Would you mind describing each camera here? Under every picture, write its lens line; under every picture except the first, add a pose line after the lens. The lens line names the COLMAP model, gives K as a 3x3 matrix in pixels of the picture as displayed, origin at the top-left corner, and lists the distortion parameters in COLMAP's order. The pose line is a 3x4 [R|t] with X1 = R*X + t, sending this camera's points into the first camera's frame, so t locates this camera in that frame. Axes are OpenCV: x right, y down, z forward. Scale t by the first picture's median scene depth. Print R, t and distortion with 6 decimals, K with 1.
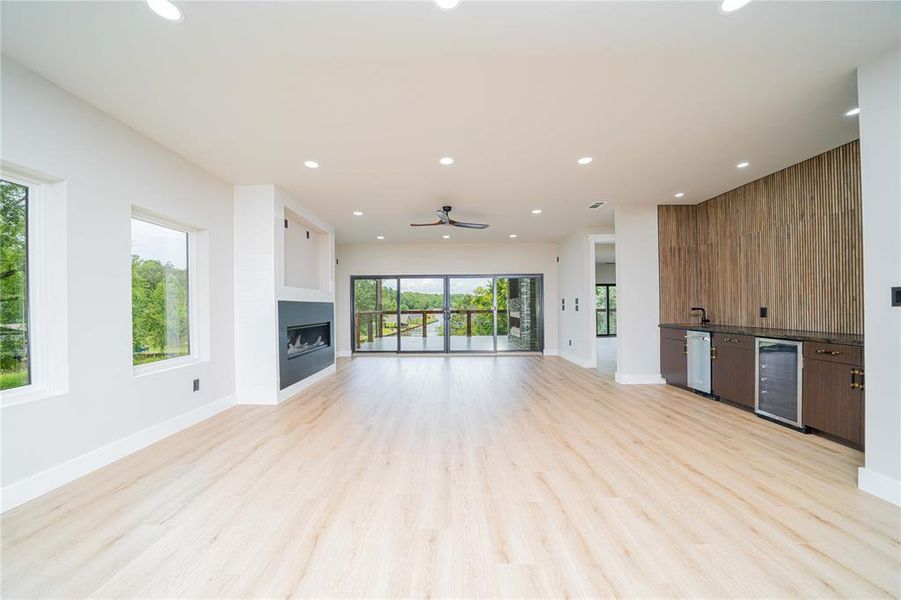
lens RADIAL K [[327.0, 0, 447.5], [0, 327.0, 306.2], [0, 0, 1]] dist [-0.016885, 0.000233]
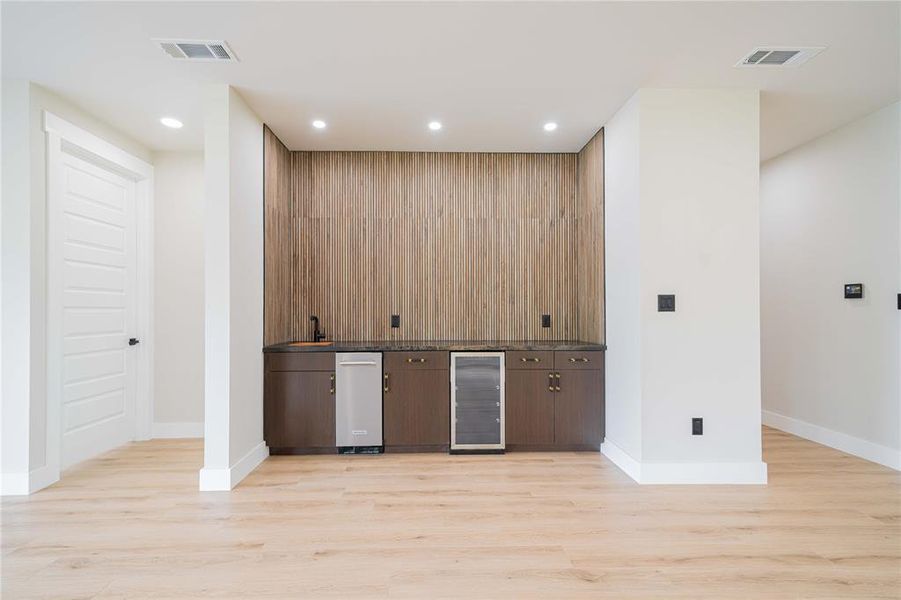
lens RADIAL K [[420.5, 0, 449.0], [0, 420.5, 307.9], [0, 0, 1]] dist [0.013674, 0.000048]
pose [[-0.023262, 0.018888, 0.999551, -0.062702], [0.002771, 0.999819, -0.018828, 0.007404], [-0.999726, 0.002332, -0.023310, 0.987464]]
